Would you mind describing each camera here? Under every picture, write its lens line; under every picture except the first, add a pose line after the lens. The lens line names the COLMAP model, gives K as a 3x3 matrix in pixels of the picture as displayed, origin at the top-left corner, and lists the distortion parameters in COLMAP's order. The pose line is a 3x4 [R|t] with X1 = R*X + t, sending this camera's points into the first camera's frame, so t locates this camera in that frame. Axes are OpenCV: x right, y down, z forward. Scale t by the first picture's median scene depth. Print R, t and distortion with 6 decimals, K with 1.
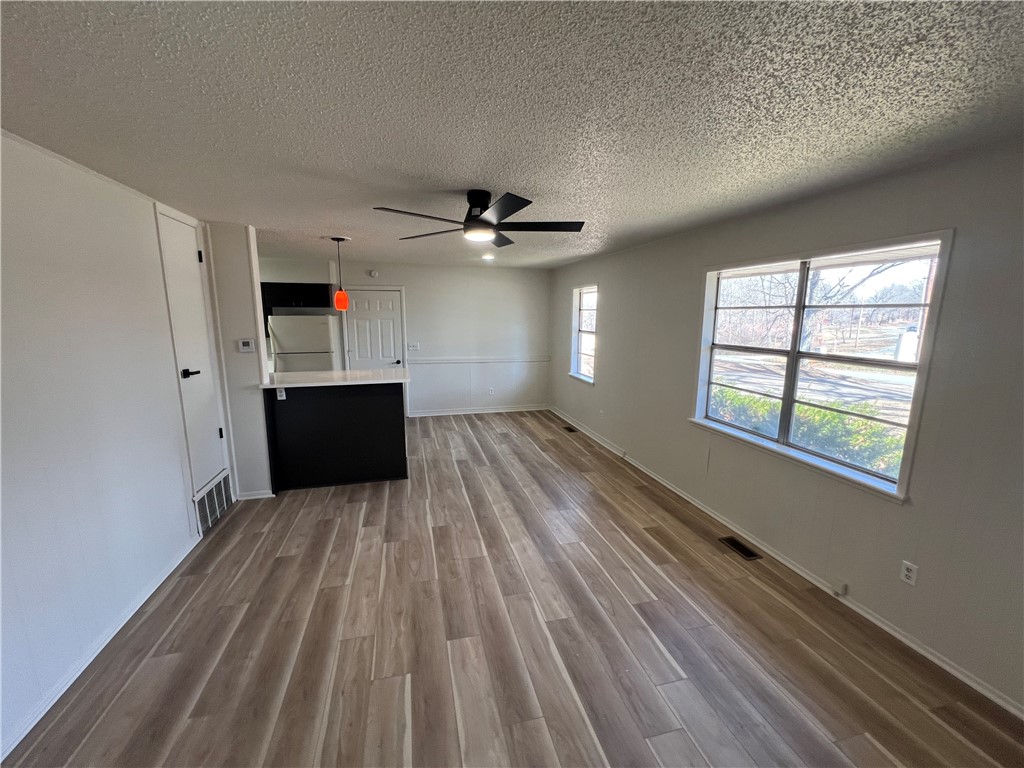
lens RADIAL K [[410.2, 0, 511.8], [0, 410.2, 384.5], [0, 0, 1]] dist [0.002087, -0.000085]
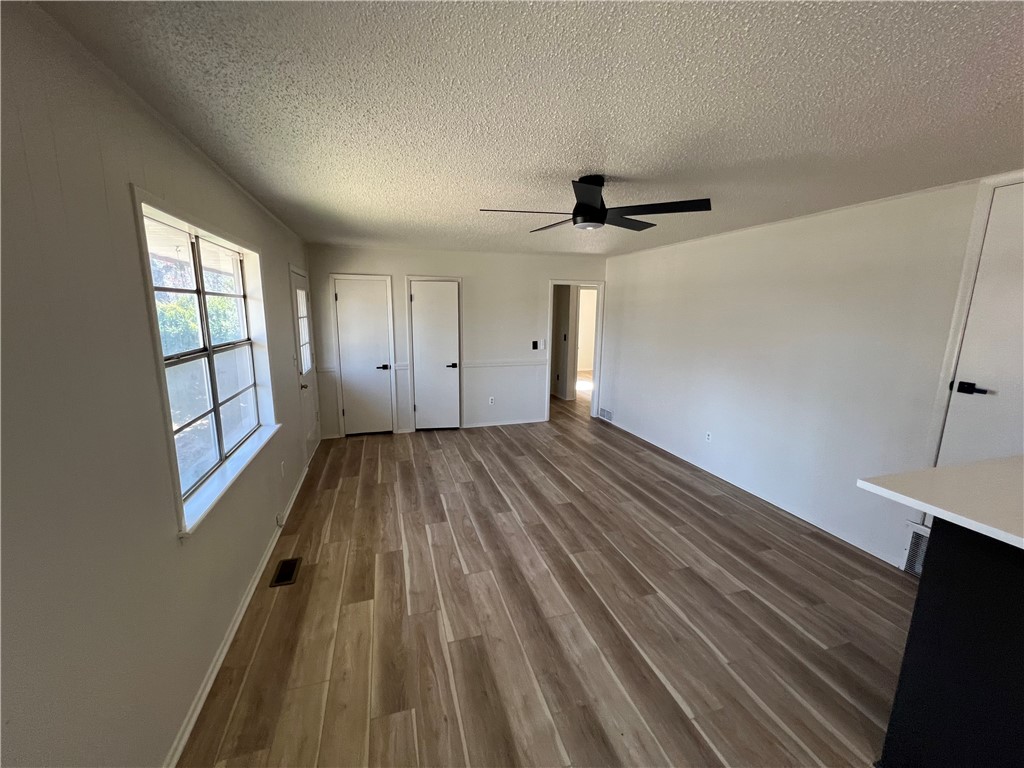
lens RADIAL K [[410.2, 0, 511.8], [0, 410.2, 384.5], [0, 0, 1]] dist [0.002087, -0.000085]
pose [[-0.998779, -0.006253, -0.048999, 0.133729], [-0.022856, 0.937883, 0.346199, -0.316352], [0.043791, 0.346896, -0.936881, 1.869344]]
